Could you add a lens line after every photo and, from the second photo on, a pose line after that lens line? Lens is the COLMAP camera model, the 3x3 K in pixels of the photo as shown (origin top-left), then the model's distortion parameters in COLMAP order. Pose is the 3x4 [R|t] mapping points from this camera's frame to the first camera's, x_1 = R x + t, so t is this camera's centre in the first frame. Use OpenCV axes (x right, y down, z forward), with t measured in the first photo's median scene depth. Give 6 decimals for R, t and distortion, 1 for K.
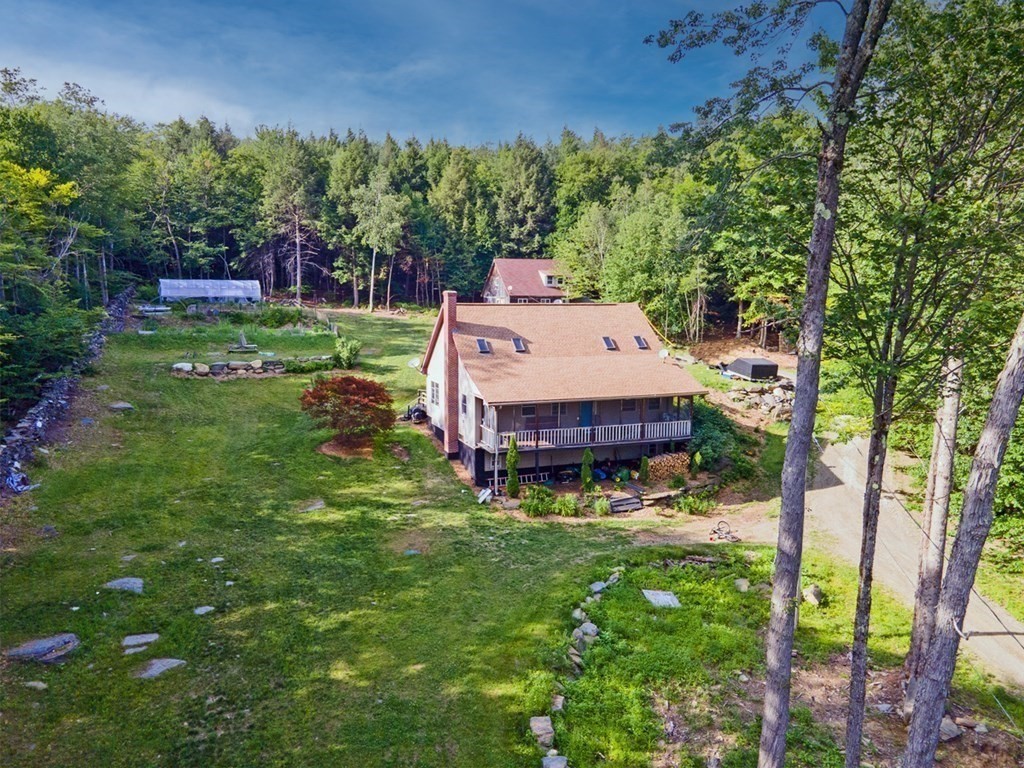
lens RADIAL K [[751.3, 0, 512.0], [0, 751.3, 384.0], [0, 0, 1]] dist [0.000355, 0.048276]
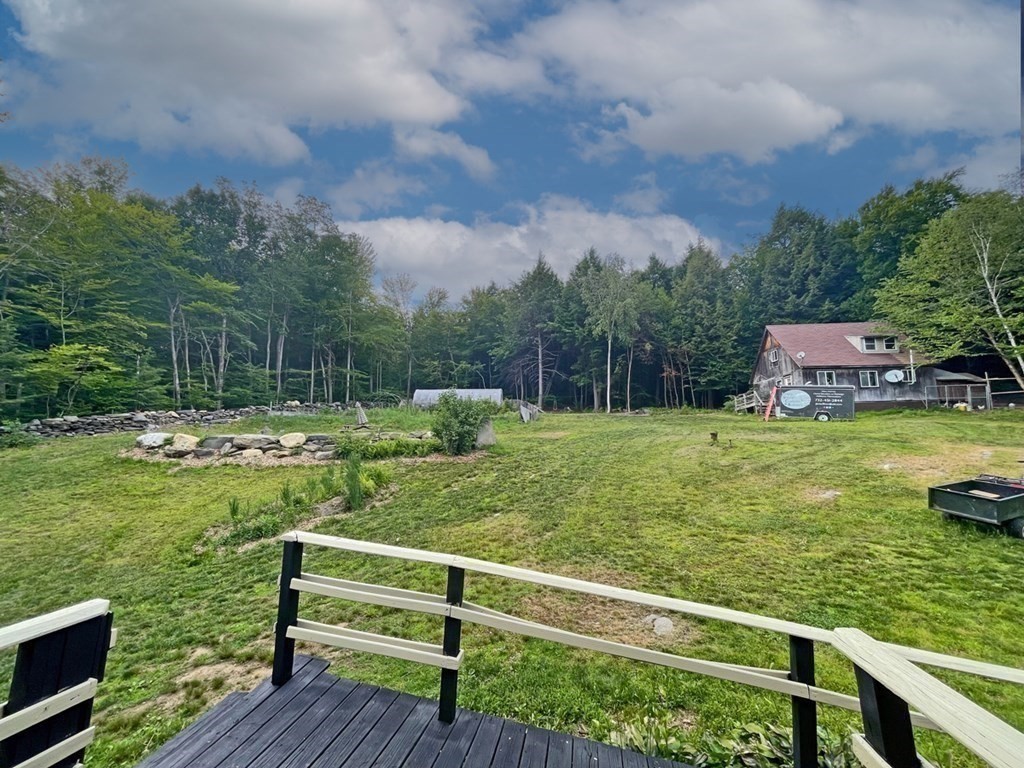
lens RADIAL K [[418.2, 0, 515.5], [0, 418.2, 381.3], [0, 0, 1]] dist [-0.000536, 0.000099]
pose [[0.865762, -0.086875, -0.492859, -0.050969], [-0.050631, 0.964560, -0.258960, 0.001259], [0.497889, 0.249151, 0.830680, 0.732077]]
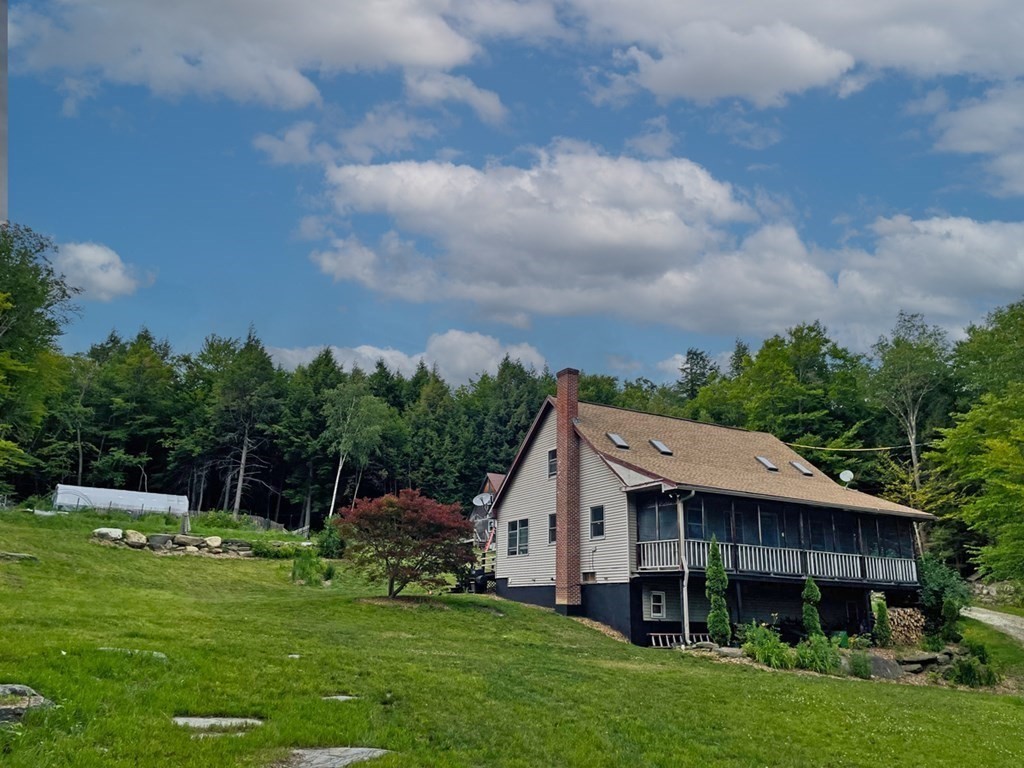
lens RADIAL K [[771.9, 0, 516.3], [0, 771.9, 388.7], [0, 0, 1]] dist [0.107153, -0.144070]
pose [[0.990793, 0.053698, 0.124283, -0.138294], [-0.001133, 0.921236, -0.389002, 0.113541], [-0.135383, 0.385279, 0.912815, 0.203643]]
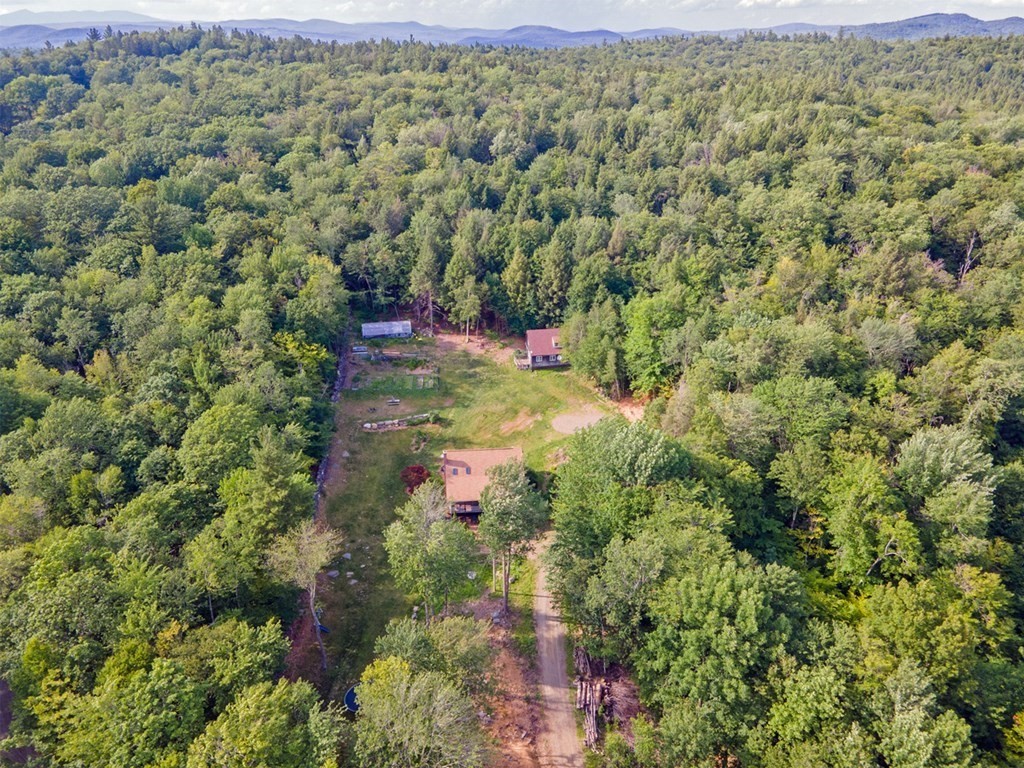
lens RADIAL K [[751.3, 0, 512.0], [0, 751.3, 384.0], [0, 0, 1]] dist [0.000355, 0.048276]
pose [[0.961782, 0.108322, -0.251480, 0.544277], [-0.026591, 0.951032, 0.307947, -0.794544], [0.272523, -0.289491, 0.917565, -0.956807]]
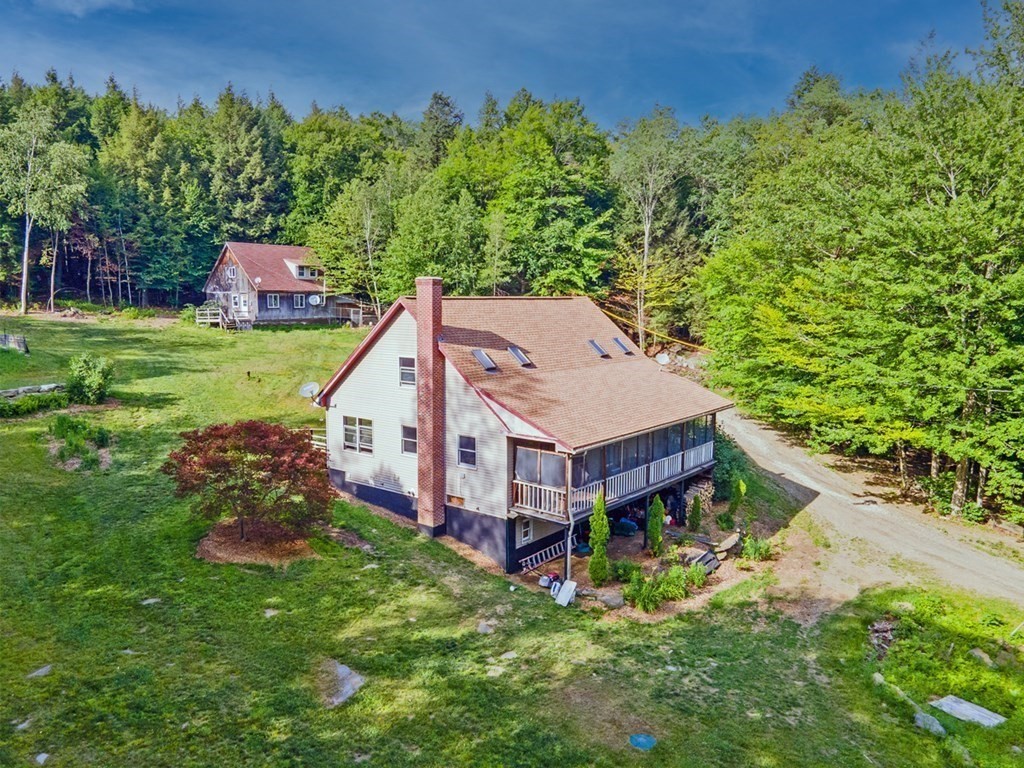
lens RADIAL K [[751.3, 0, 512.0], [0, 751.3, 384.0], [0, 0, 1]] dist [0.000355, 0.048276]
pose [[0.864338, -0.060332, 0.499279, -0.214401], [0.059664, 0.998068, 0.017316, -0.024376], [-0.499359, 0.014822, 0.866268, 0.252418]]
